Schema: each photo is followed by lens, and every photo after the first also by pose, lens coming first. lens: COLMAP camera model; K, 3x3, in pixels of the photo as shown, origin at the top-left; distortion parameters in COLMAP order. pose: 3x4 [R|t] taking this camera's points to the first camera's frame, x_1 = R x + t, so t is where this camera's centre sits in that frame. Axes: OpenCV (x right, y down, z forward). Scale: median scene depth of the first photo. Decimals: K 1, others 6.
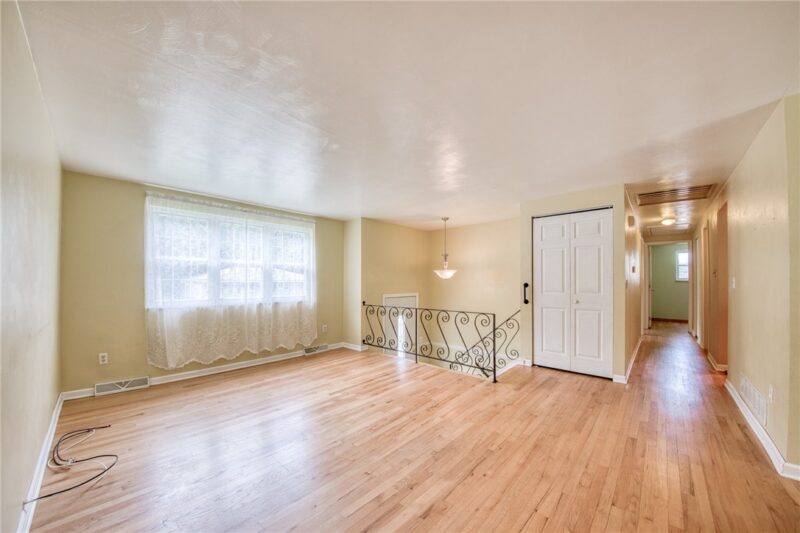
lens RADIAL K [[289.0, 0, 399.5], [0, 289.0, 271.1], [0, 0, 1]] dist [-0.003532, -0.000145]
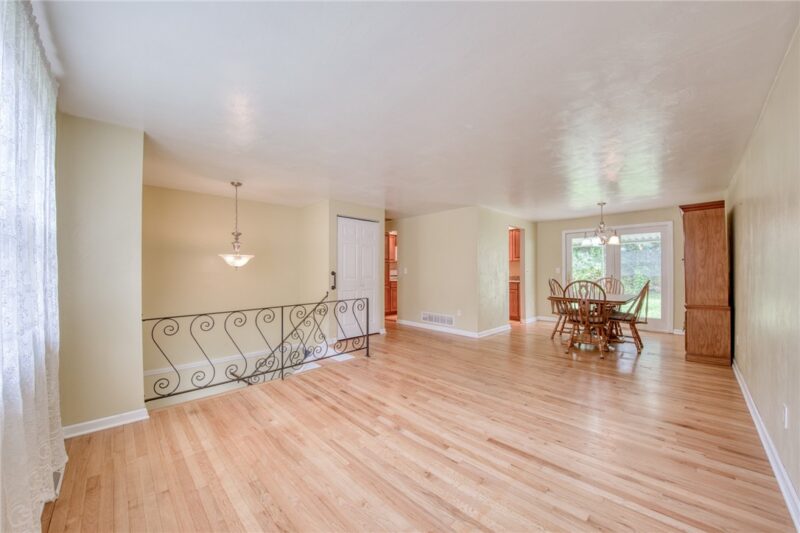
lens RADIAL K [[289.0, 0, 399.4], [0, 289.0, 273.5], [0, 0, 1]] dist [-0.003532, -0.000145]
pose [[0.055159, 0.001827, 0.998476, -0.776540], [-0.023272, 0.999729, -0.000544, 0.049538], [-0.998206, -0.023207, 0.055186, 0.793591]]
